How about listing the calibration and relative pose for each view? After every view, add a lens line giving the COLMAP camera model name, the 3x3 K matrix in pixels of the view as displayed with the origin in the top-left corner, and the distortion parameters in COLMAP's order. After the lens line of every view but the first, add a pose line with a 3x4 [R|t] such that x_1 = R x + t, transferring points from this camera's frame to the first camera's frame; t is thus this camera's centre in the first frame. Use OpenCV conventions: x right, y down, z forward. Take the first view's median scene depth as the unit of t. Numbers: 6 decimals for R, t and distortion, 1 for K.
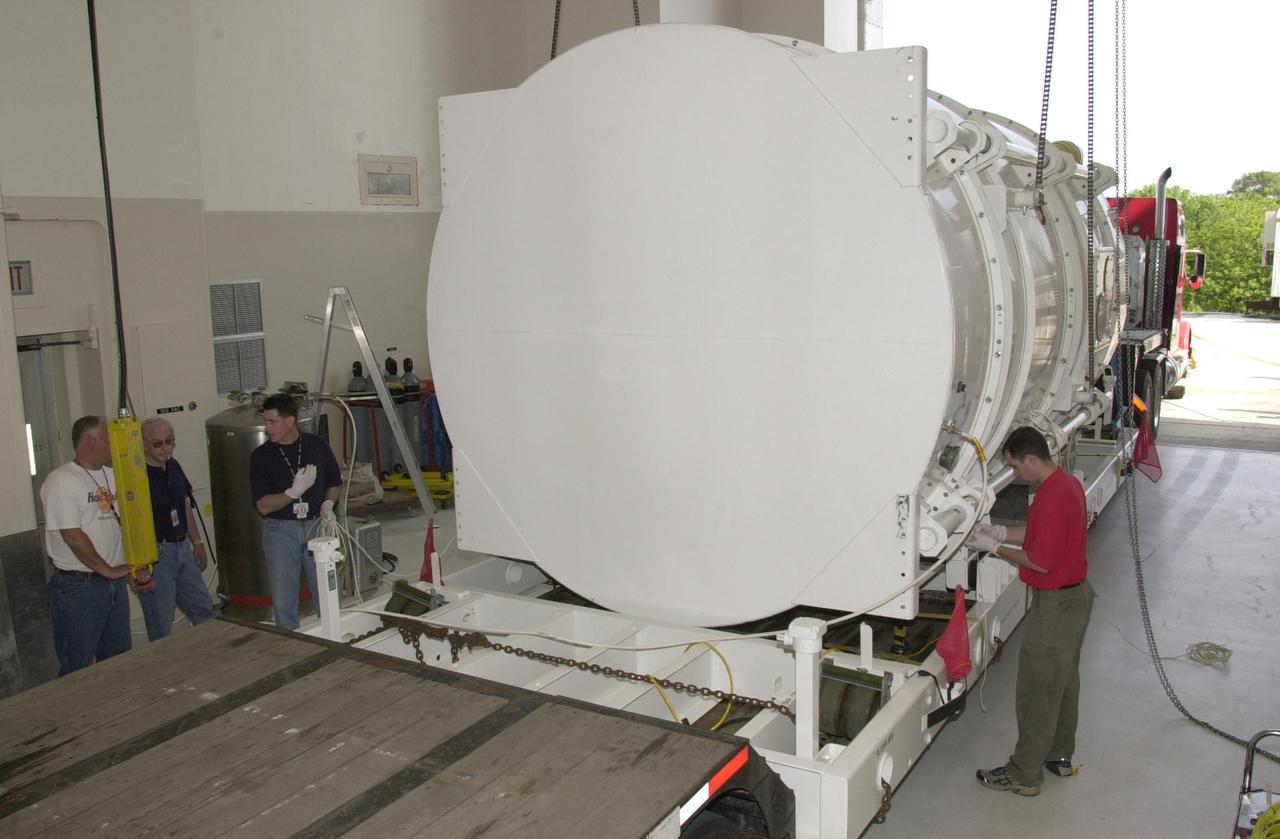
lens RADIAL K [[1062.1, 0, 685.2], [0, 1062.1, 417.3], [0, 0, 1]] dist [-0.128627, 0.096830]
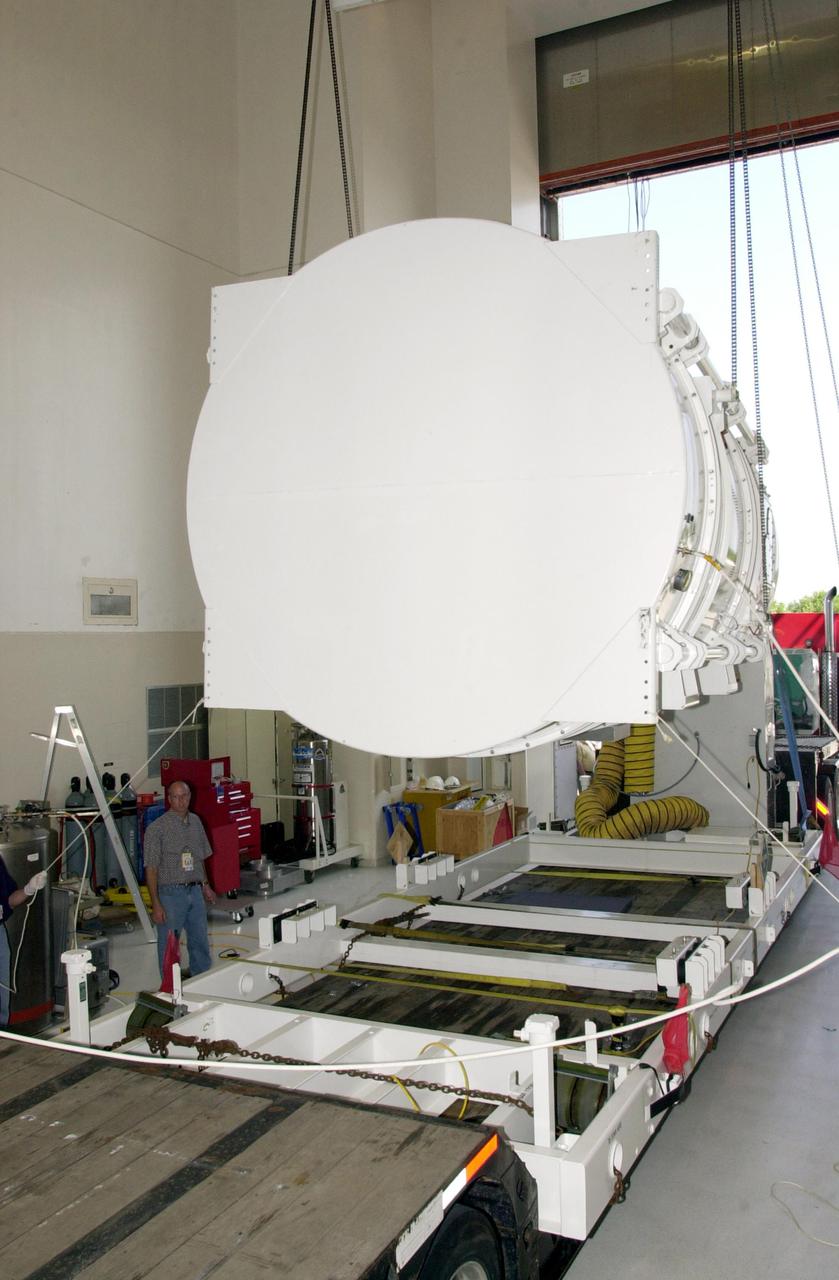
lens RADIAL K [[1155.5, 0, 419.5], [0, 1155.5, 640.0], [0, 0, 1]] dist [-0.112579, 0.095626]
pose [[0.996570, -0.001920, 0.082735, -0.108811], [0.014533, 0.988254, -0.152126, -0.016604], [-0.081471, 0.152807, 0.984892, -0.220624]]
